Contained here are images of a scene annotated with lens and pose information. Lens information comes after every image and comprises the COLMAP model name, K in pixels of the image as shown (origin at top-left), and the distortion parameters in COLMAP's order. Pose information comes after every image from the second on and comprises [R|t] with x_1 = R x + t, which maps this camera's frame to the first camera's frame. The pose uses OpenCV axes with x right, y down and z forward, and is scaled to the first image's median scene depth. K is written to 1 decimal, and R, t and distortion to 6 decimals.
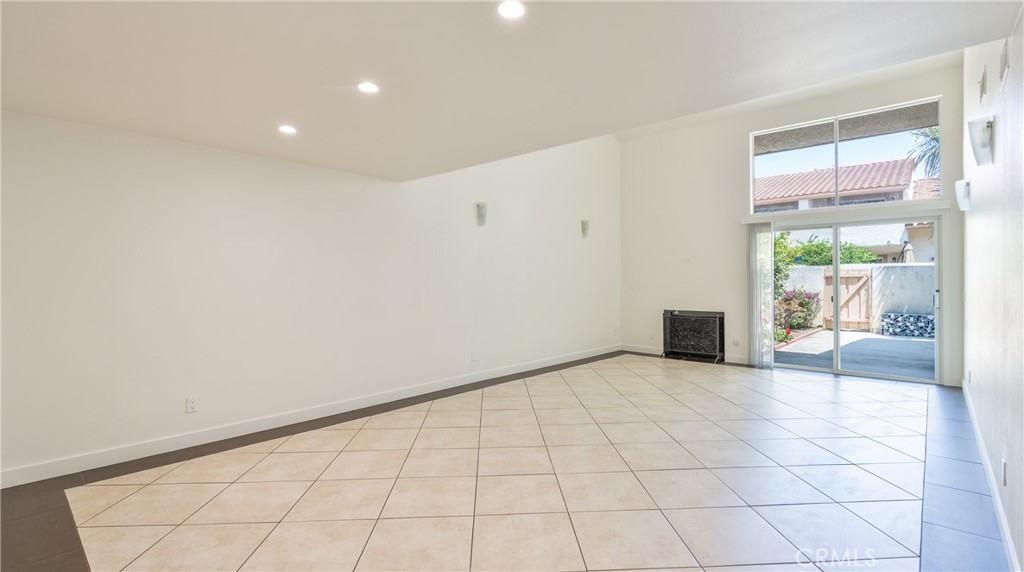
lens RADIAL K [[476.1, 0, 514.2], [0, 476.1, 277.3], [0, 0, 1]] dist [-0.001879, 0.001245]
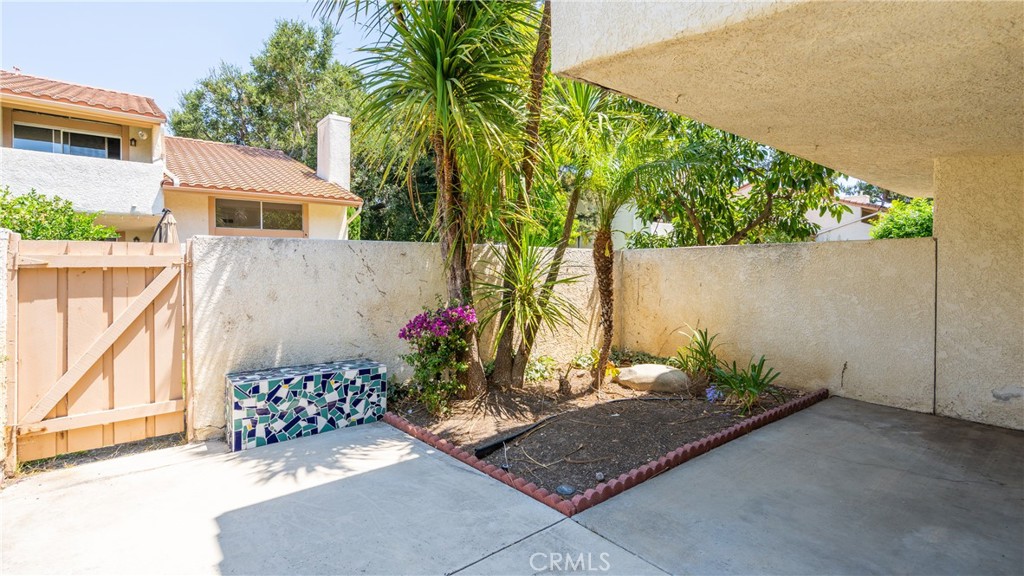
lens RADIAL K [[476.1, 0, 503.7], [0, 476.1, 279.3], [0, 0, 1]] dist [-0.001879, 0.001245]
pose [[0.170837, -0.019705, 0.985102, 0.336856], [-0.000180, 0.999799, 0.020030, 0.000127], [-0.985299, -0.003599, 0.170799, 0.525434]]
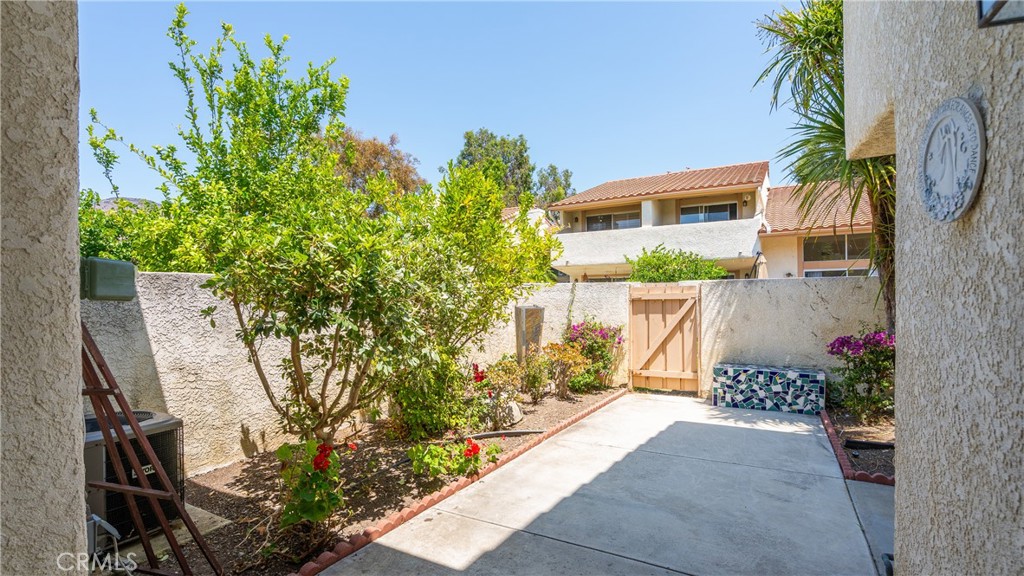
lens RADIAL K [[476.1, 0, 517.5], [0, 476.1, 294.9], [0, 0, 1]] dist [-0.001879, 0.001245]
pose [[0.977963, -0.002182, 0.208766, 0.299350], [0.003494, 0.999976, -0.005913, -0.002644], [-0.208748, 0.006512, 0.977948, 0.349883]]
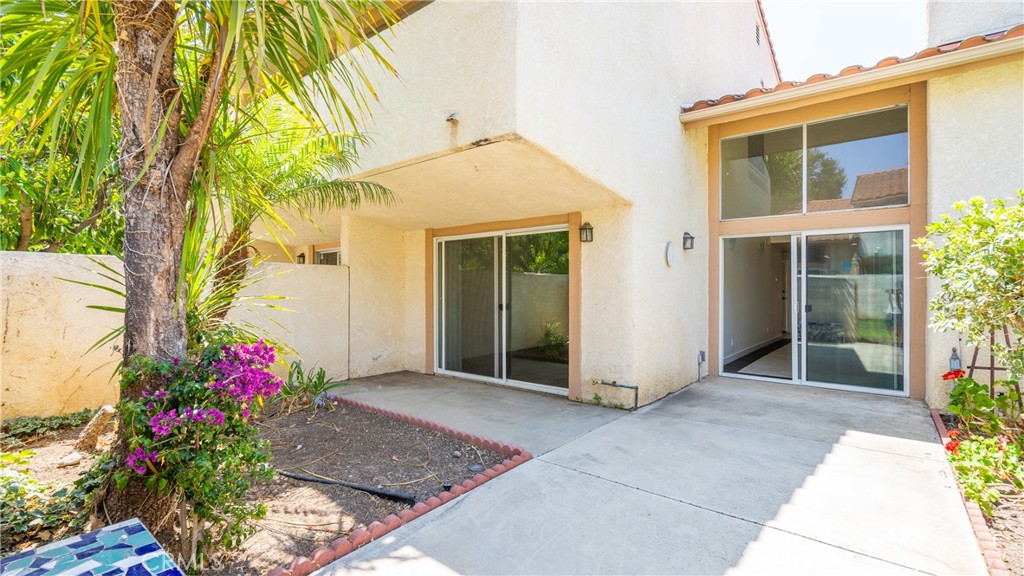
lens RADIAL K [[476.1, 0, 506.2], [0, 476.1, 288.3], [0, 0, 1]] dist [-0.001879, 0.001245]
pose [[-0.999329, -0.001657, -0.036589, 0.507232], [-0.001584, 0.999997, -0.002008, 0.001859], [0.036592, -0.001949, -0.999328, 0.744532]]
